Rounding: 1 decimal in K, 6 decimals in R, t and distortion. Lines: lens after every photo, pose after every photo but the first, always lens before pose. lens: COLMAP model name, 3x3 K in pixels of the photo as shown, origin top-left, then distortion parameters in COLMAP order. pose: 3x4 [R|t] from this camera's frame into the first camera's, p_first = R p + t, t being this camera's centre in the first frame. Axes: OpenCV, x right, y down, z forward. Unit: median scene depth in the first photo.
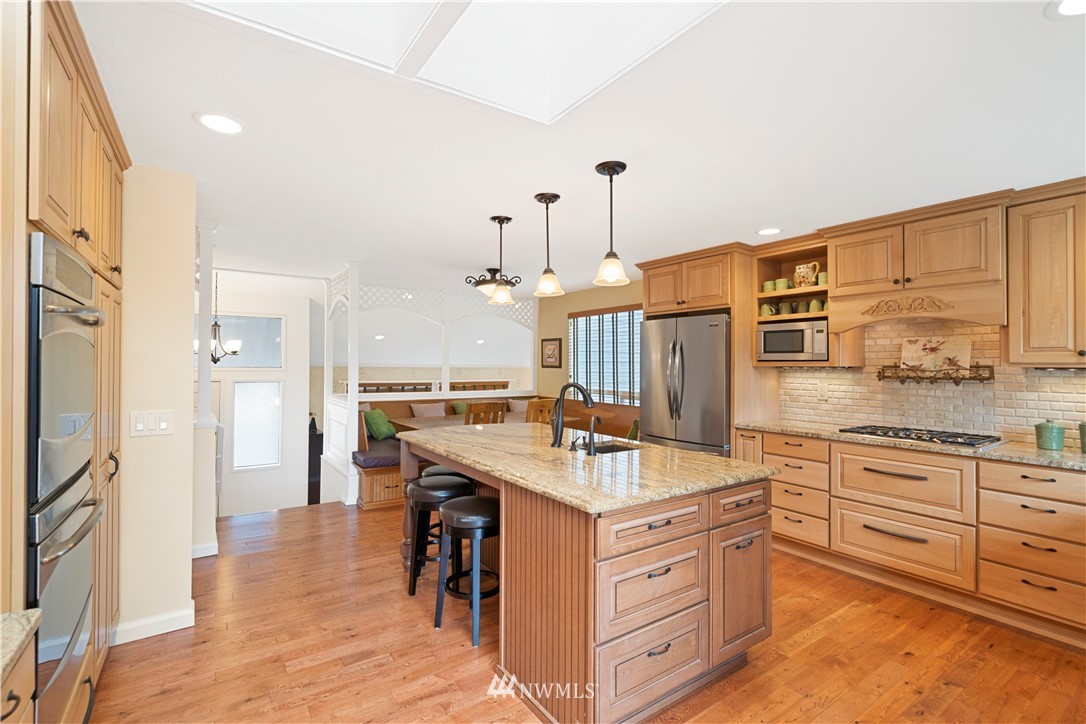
lens RADIAL K [[499.2, 0, 540.9], [0, 499.2, 356.2], [0, 0, 1]] dist [0.003728, 0.000182]
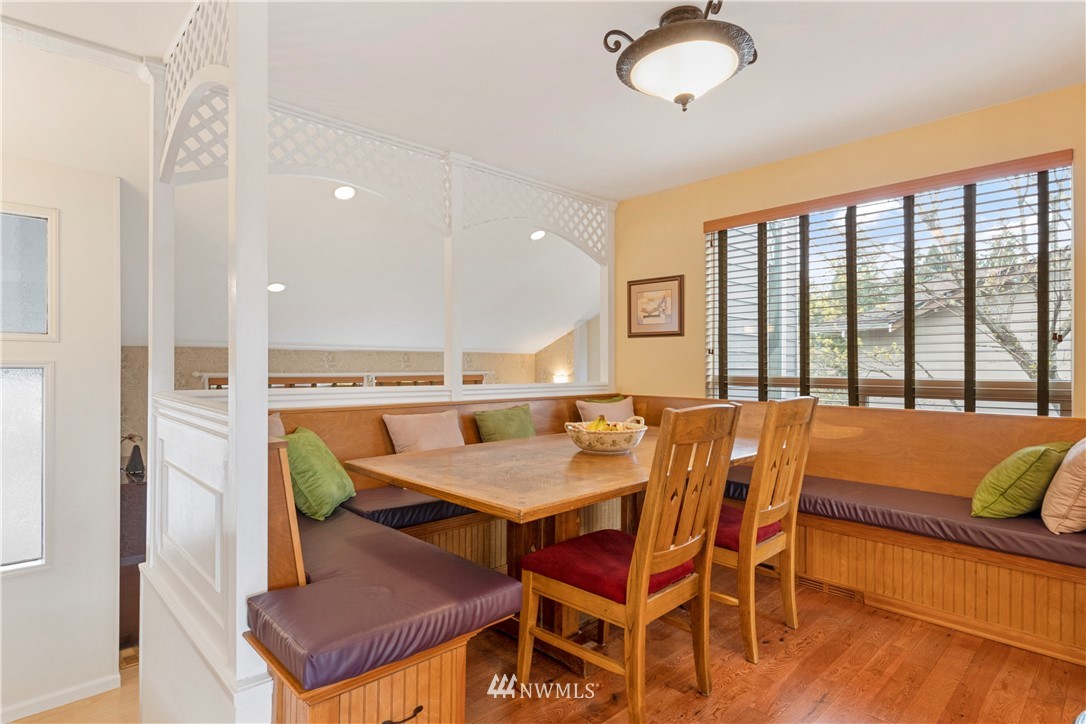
lens RADIAL K [[580.4, 0, 539.4], [0, 580.4, 358.3], [0, 0, 1]] dist [-0.003383, -0.000741]
pose [[0.988334, -0.003277, 0.152269, -0.209509], [0.002122, 0.999968, 0.007748, 0.046160], [-0.152289, -0.007335, 0.988309, 0.519898]]
